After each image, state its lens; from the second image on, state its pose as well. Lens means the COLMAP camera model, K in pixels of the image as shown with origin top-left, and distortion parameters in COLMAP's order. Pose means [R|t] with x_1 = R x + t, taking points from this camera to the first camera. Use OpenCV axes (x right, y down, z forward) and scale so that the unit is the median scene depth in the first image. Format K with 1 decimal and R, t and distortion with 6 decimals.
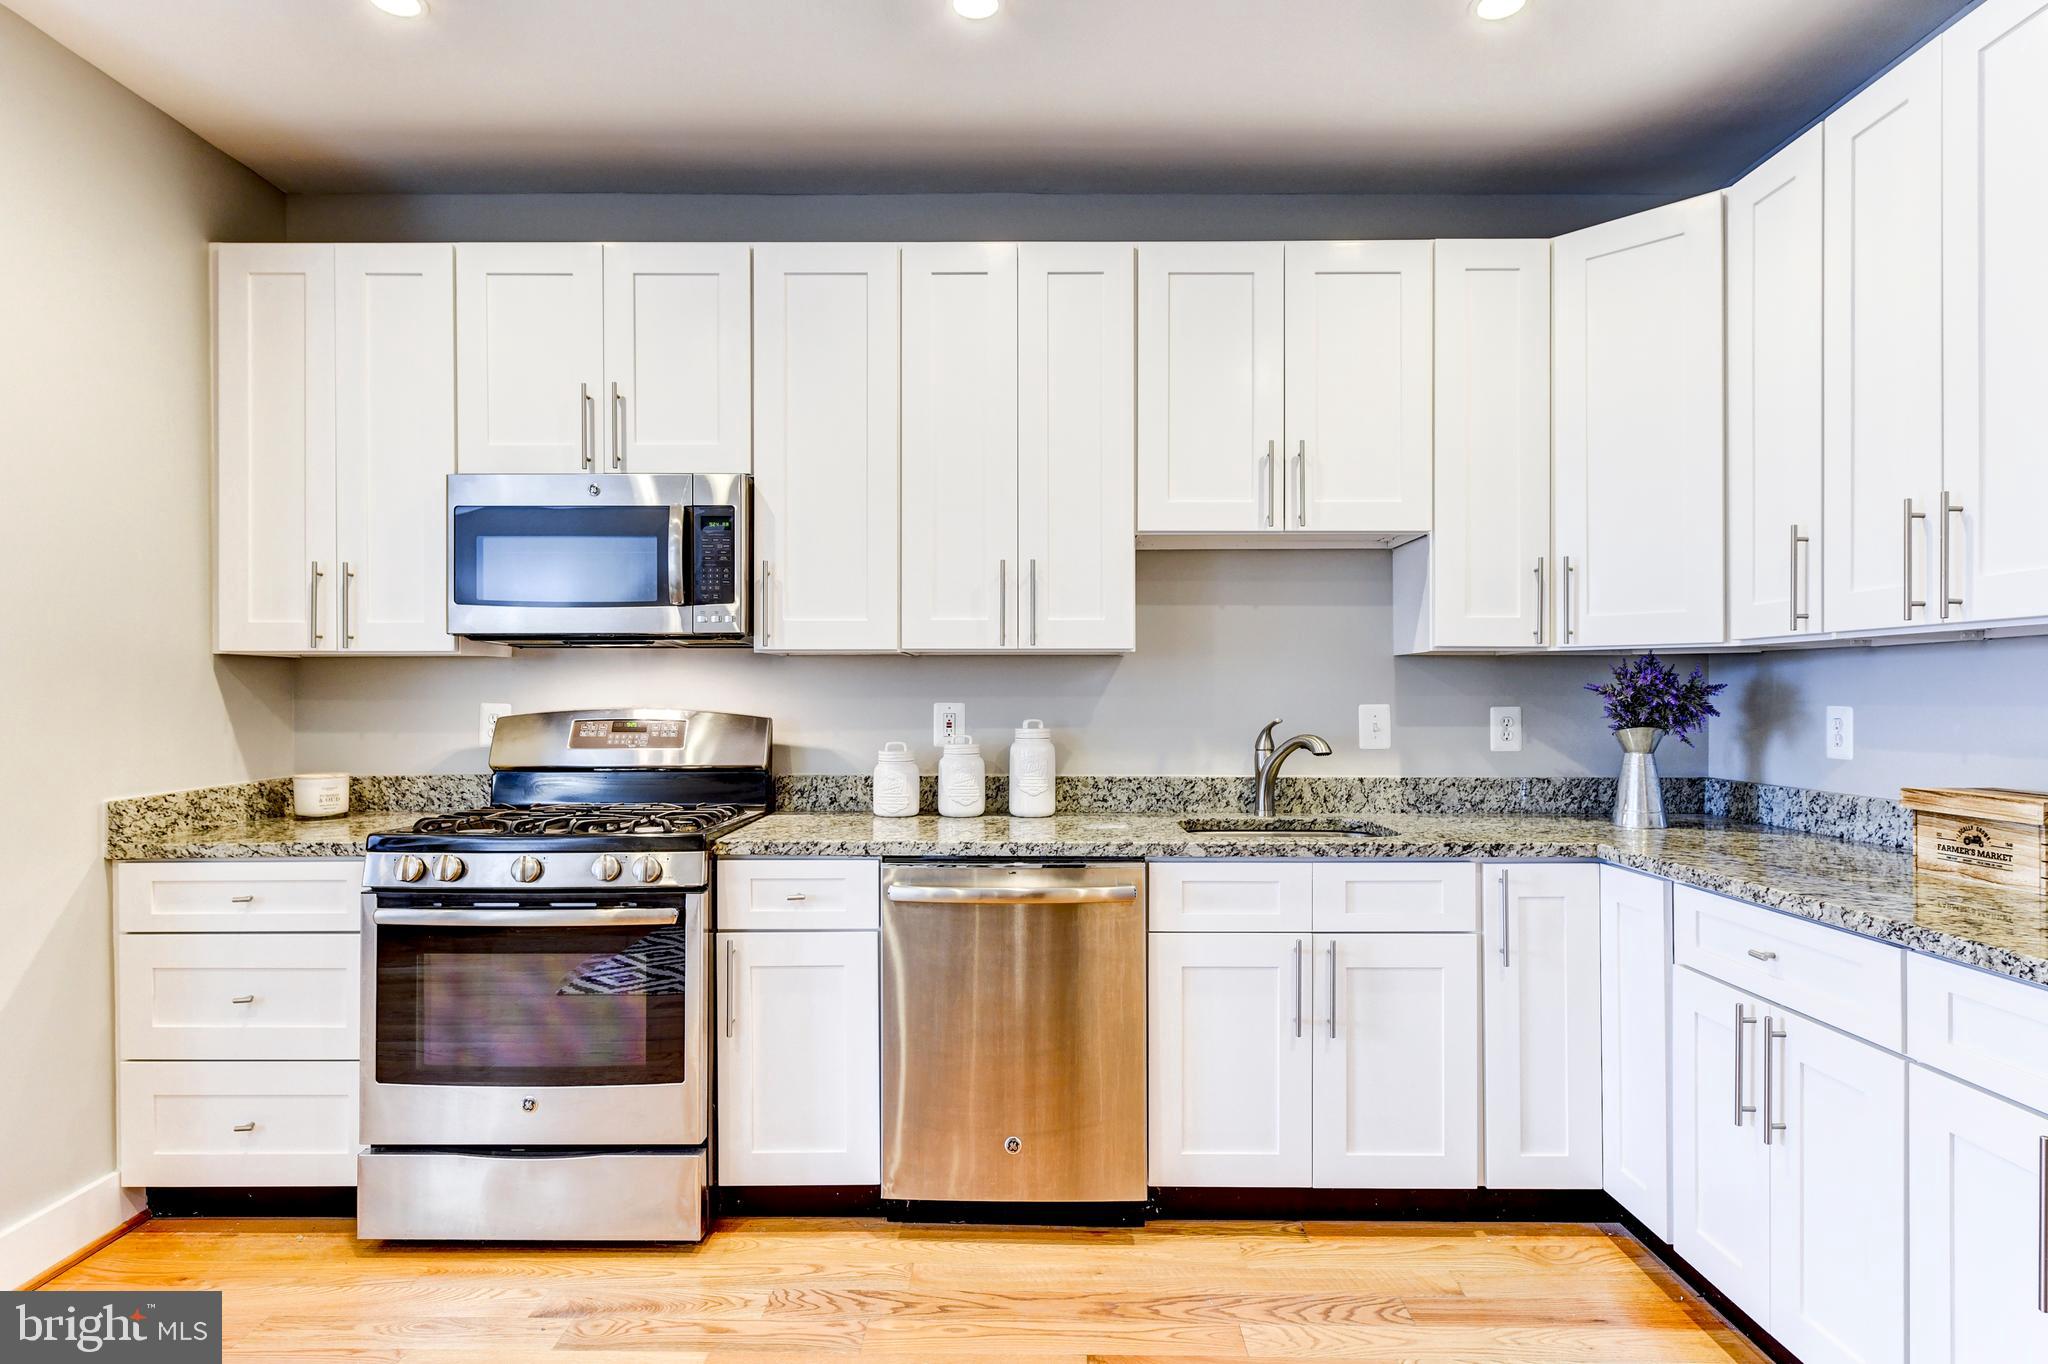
lens RADIAL K [[1110.9, 0, 1025.1], [0, 1110.9, 687.2], [0, 0, 1]] dist [0.001865, -0.001417]
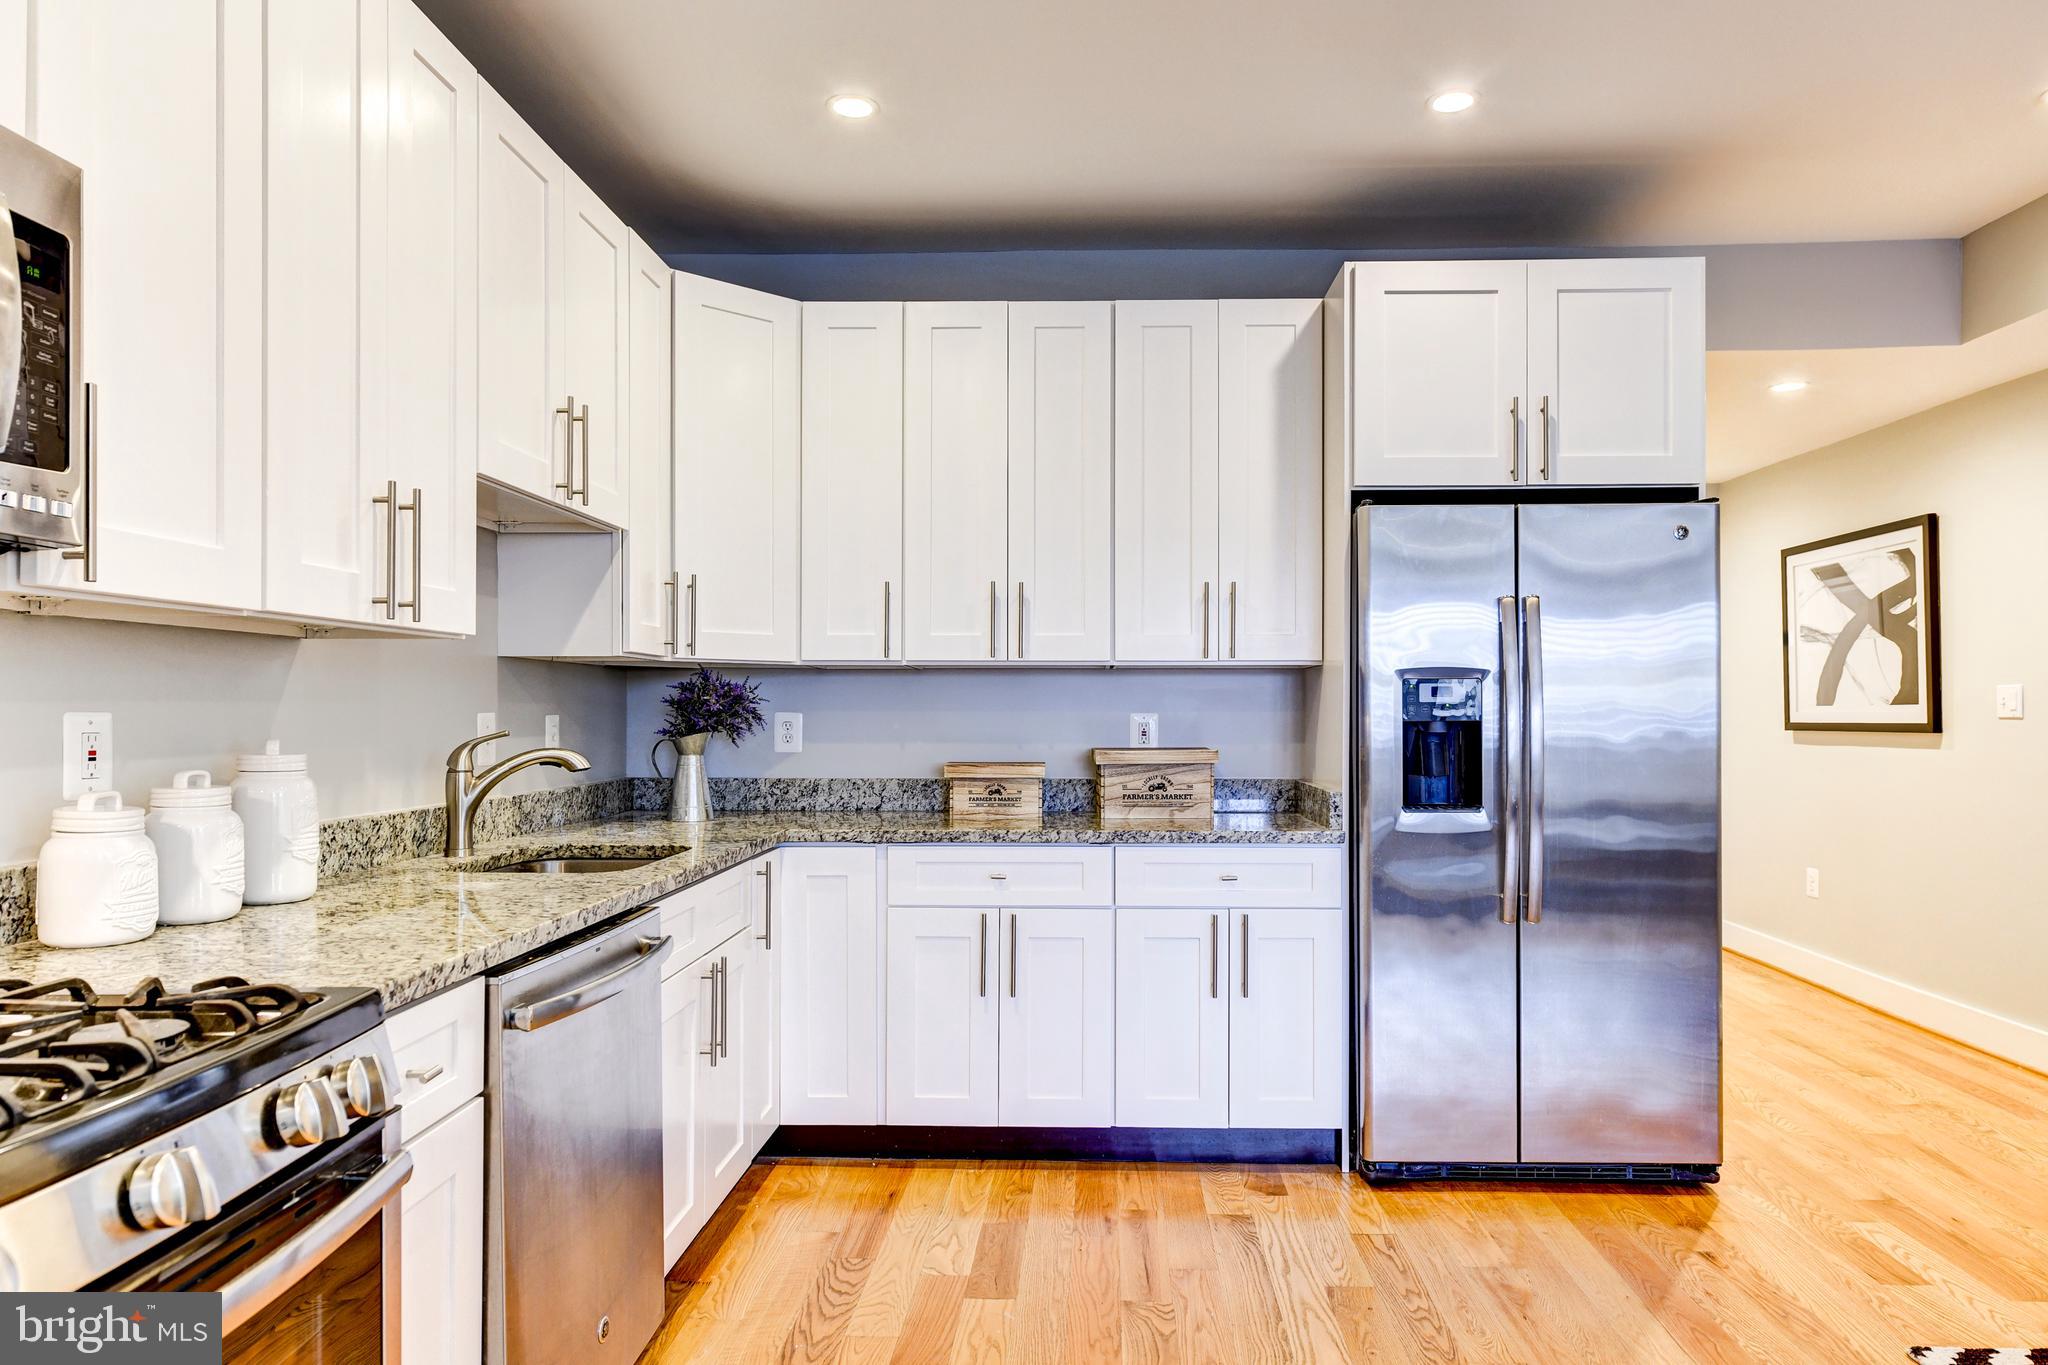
lens RADIAL K [[1259.6, 0, 1058.0], [0, 1259.6, 697.1], [0, 0, 1]] dist [0.001433, 0.000288]
pose [[0.020640, 0.009207, 0.999745, -0.738119], [-0.010110, 0.999908, -0.008999, 0.008631], [-0.999736, -0.009921, 0.020731, 0.625000]]
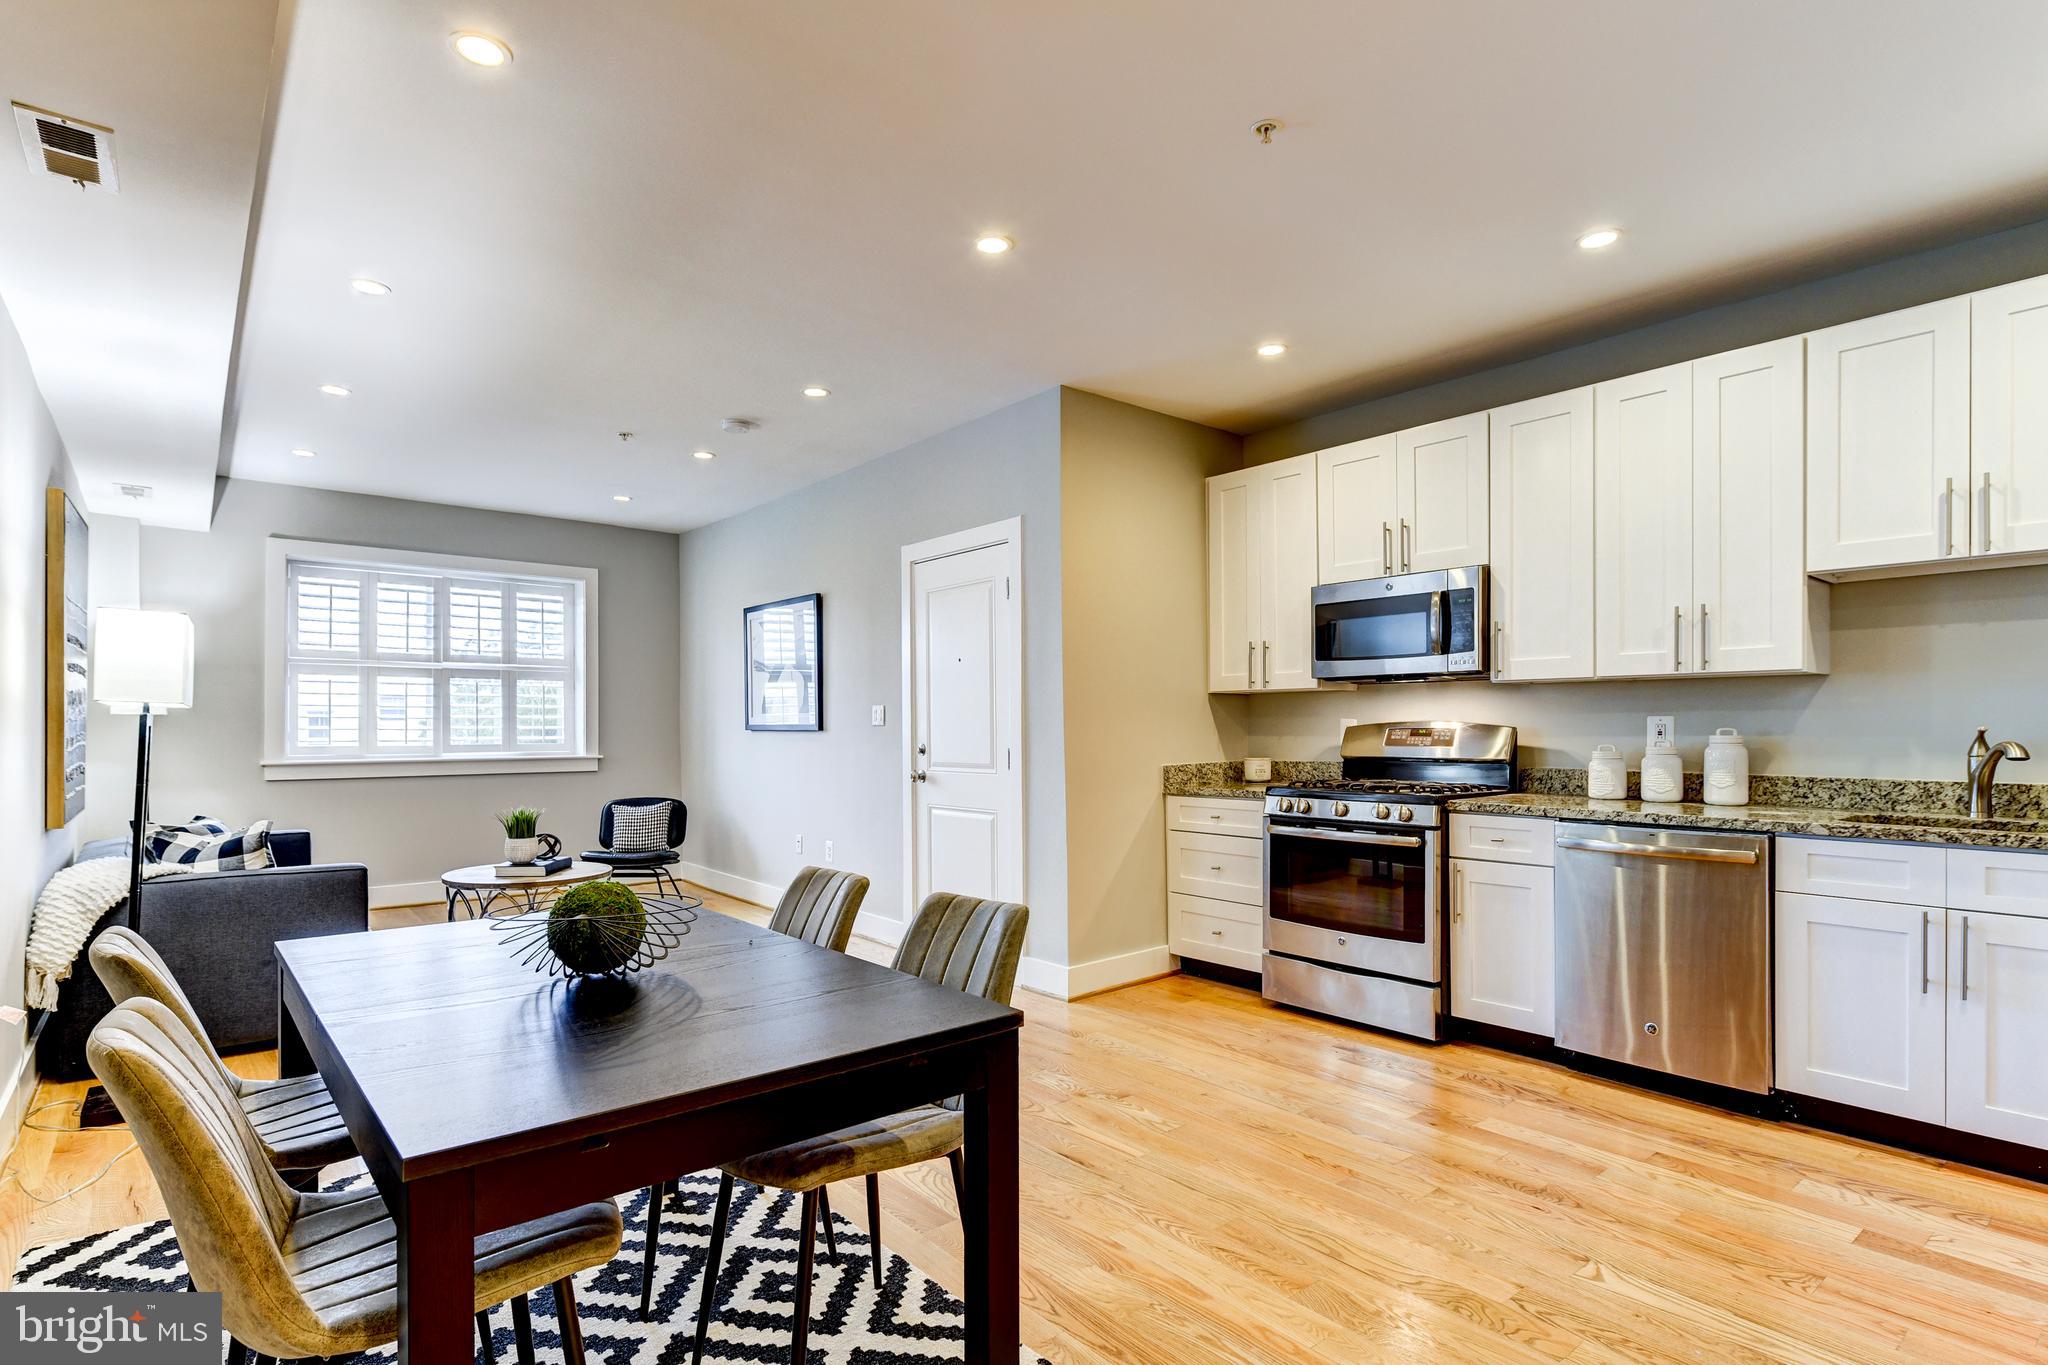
lens RADIAL K [[1013.7, 0, 1022.7], [0, 1013.7, 727.5], [0, 0, 1]] dist [0.000251, -0.000216]
pose [[0.646674, -0.000359, -0.762766, 0.406775], [0.007484, 0.999955, 0.005874, 0.017197], [0.762729, -0.009507, 0.646648, -0.383781]]
